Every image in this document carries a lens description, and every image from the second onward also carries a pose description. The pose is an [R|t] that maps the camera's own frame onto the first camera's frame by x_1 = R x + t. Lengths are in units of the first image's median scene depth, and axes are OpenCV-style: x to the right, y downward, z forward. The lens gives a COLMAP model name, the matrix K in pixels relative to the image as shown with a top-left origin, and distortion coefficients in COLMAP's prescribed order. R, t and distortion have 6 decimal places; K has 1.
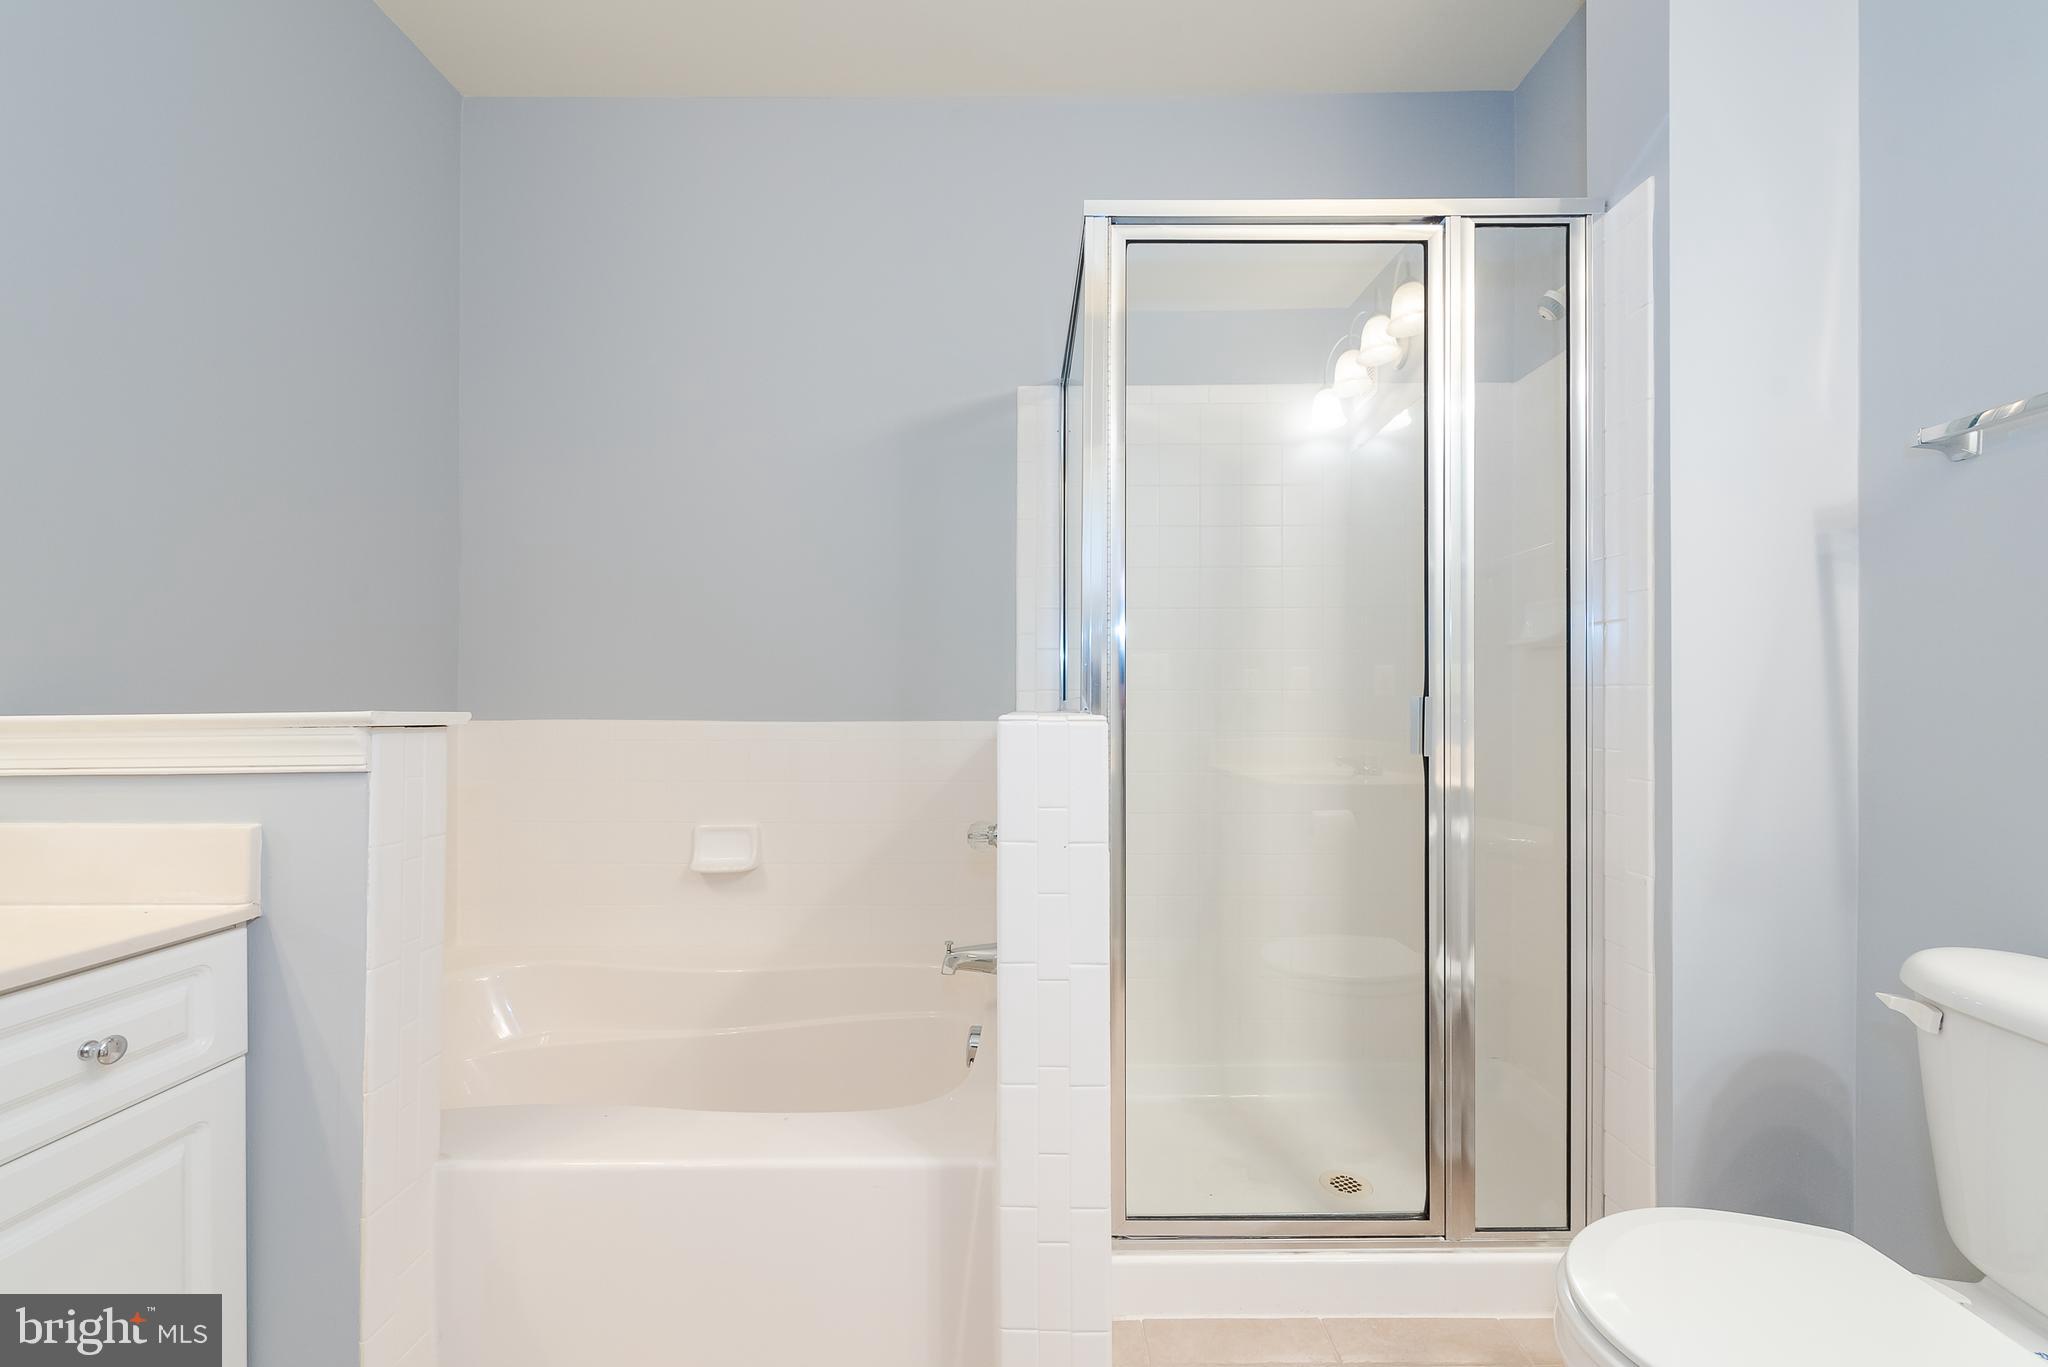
lens RADIAL K [[838.9, 0, 1042.7], [0, 838.9, 696.3], [0, 0, 1]] dist [0.012700, -0.004736]
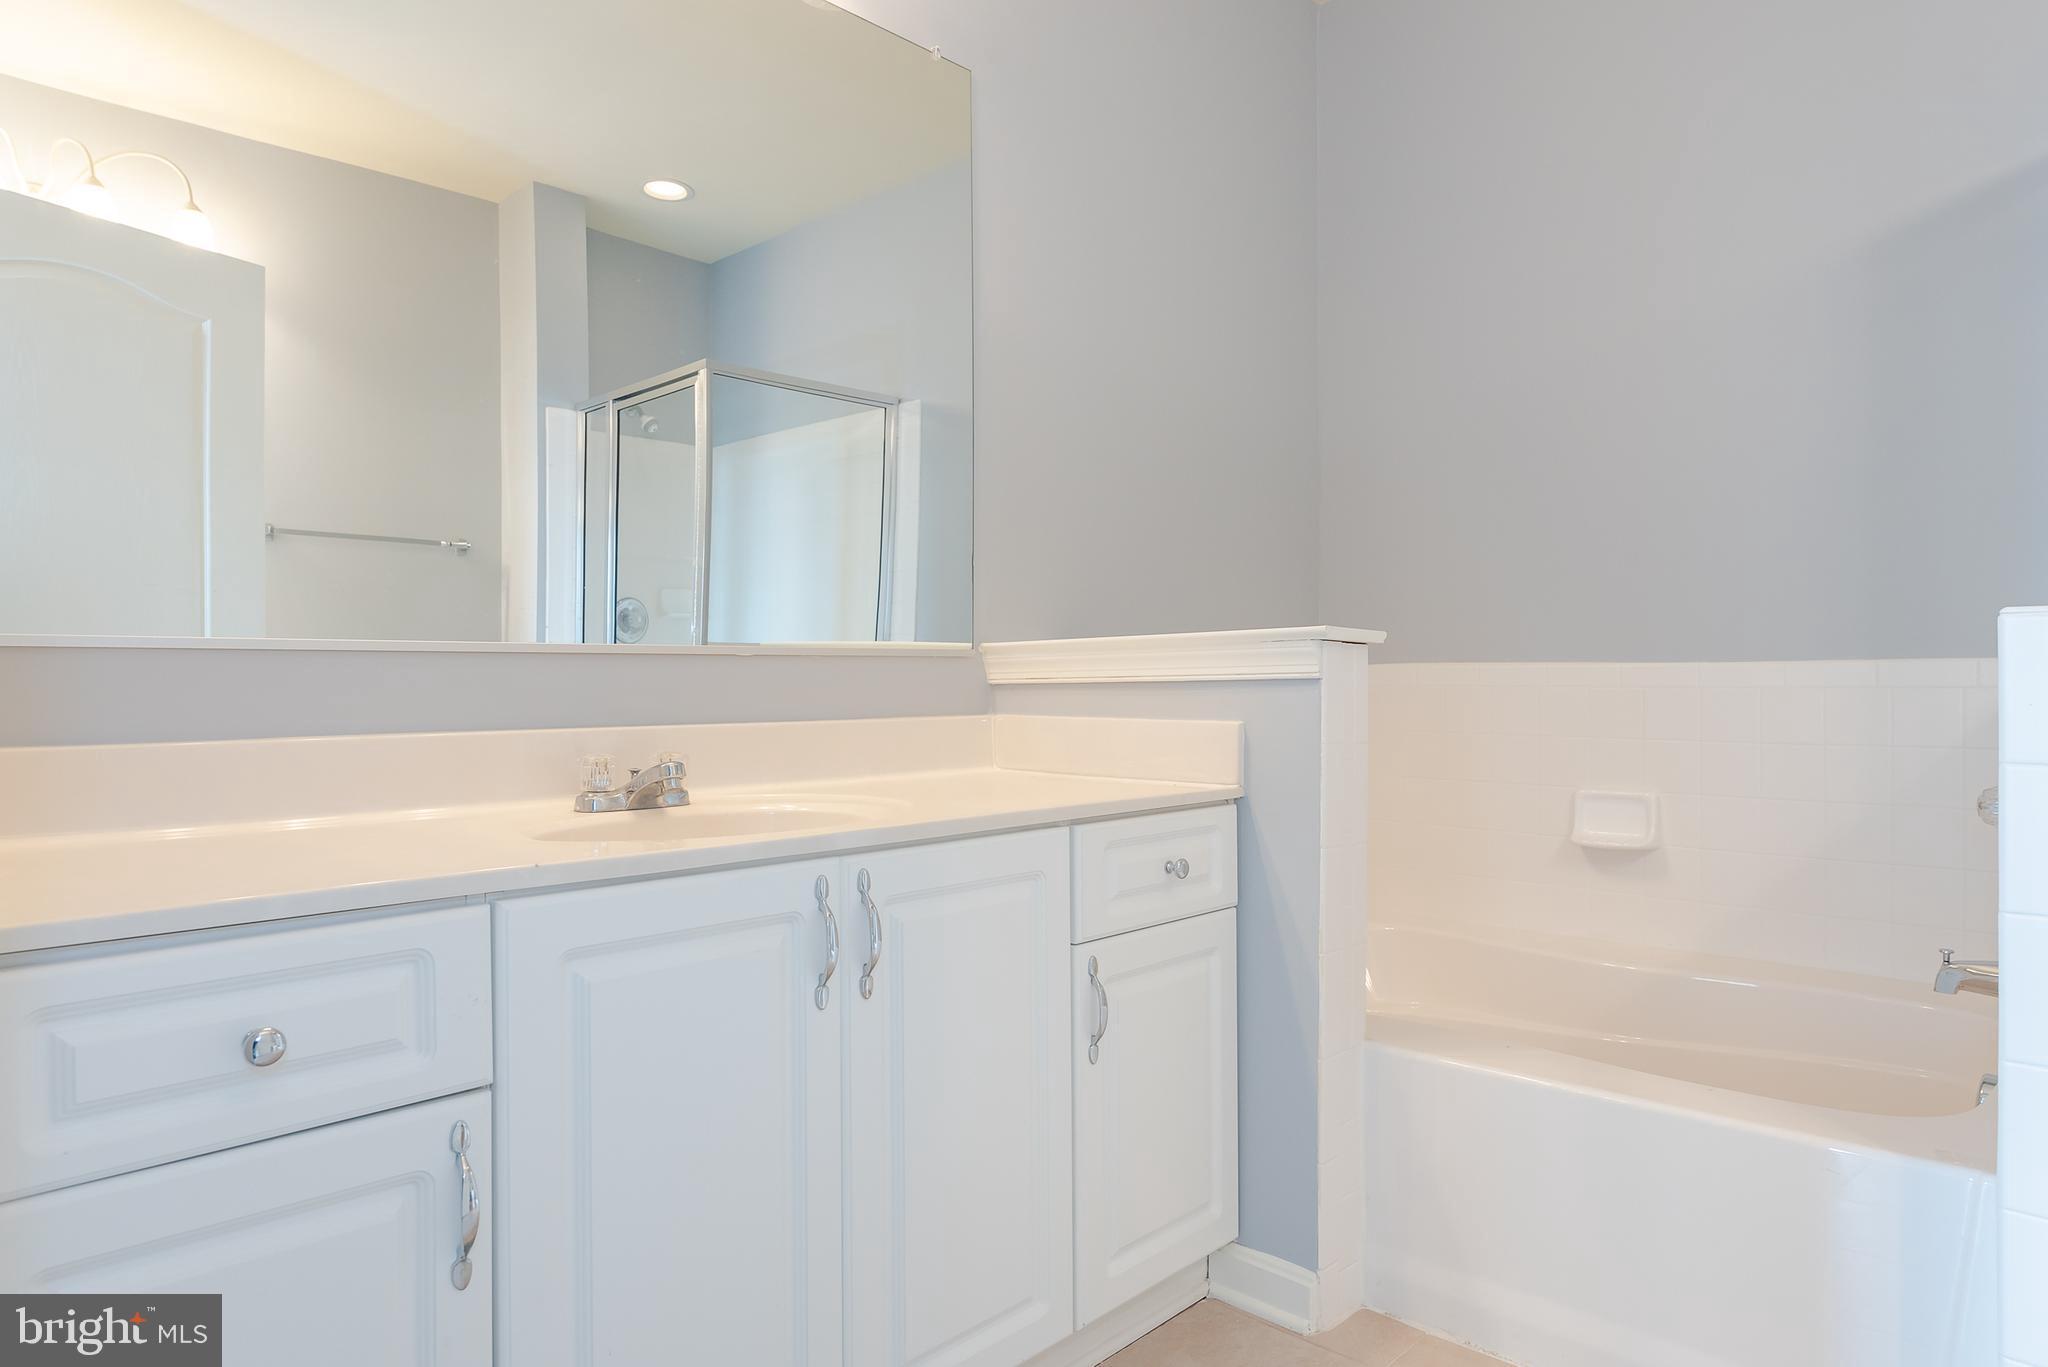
lens RADIAL K [[1249.4, 0, 1032.4], [0, 1249.4, 685.3], [0, 0, 1]] dist [0.032586, -0.000541]
pose [[0.723985, 0.003586, -0.689806, 0.102338], [0.001402, 0.999977, 0.006670, 0.086294], [0.689814, -0.005796, 0.723963, -0.520681]]
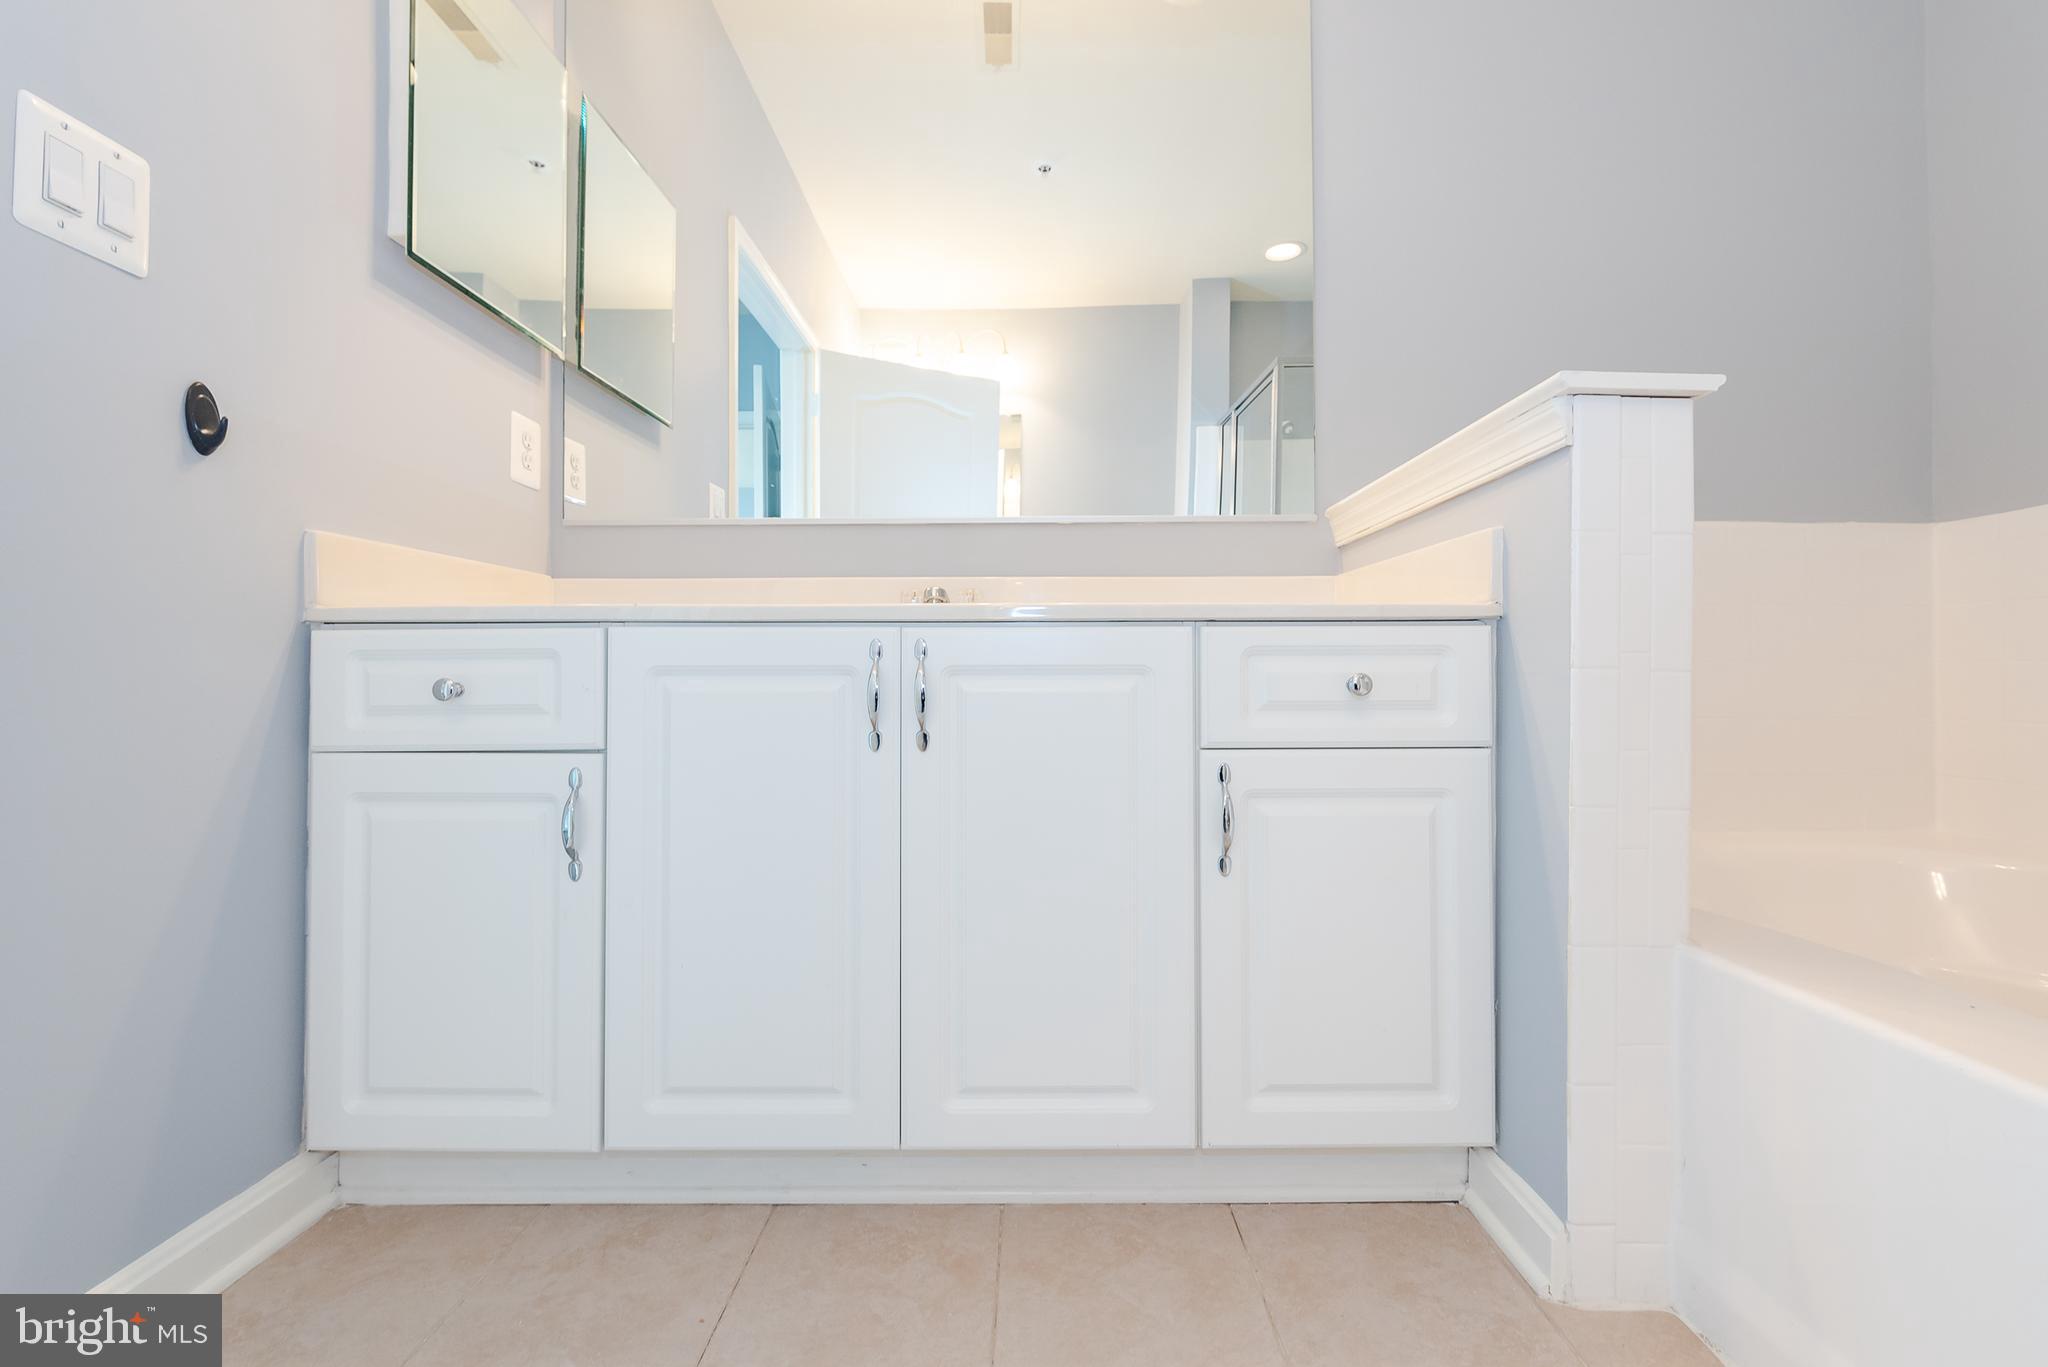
lens RADIAL K [[838.9, 0, 1025.9], [0, 838.9, 656.3], [0, 0, 1]] dist [0.012700, -0.004736]
pose [[-0.003563, -0.019152, -0.999810, 0.087228], [0.003417, 0.999811, -0.019165, 0.326463], [0.999988, -0.003485, -0.003497, 0.430400]]
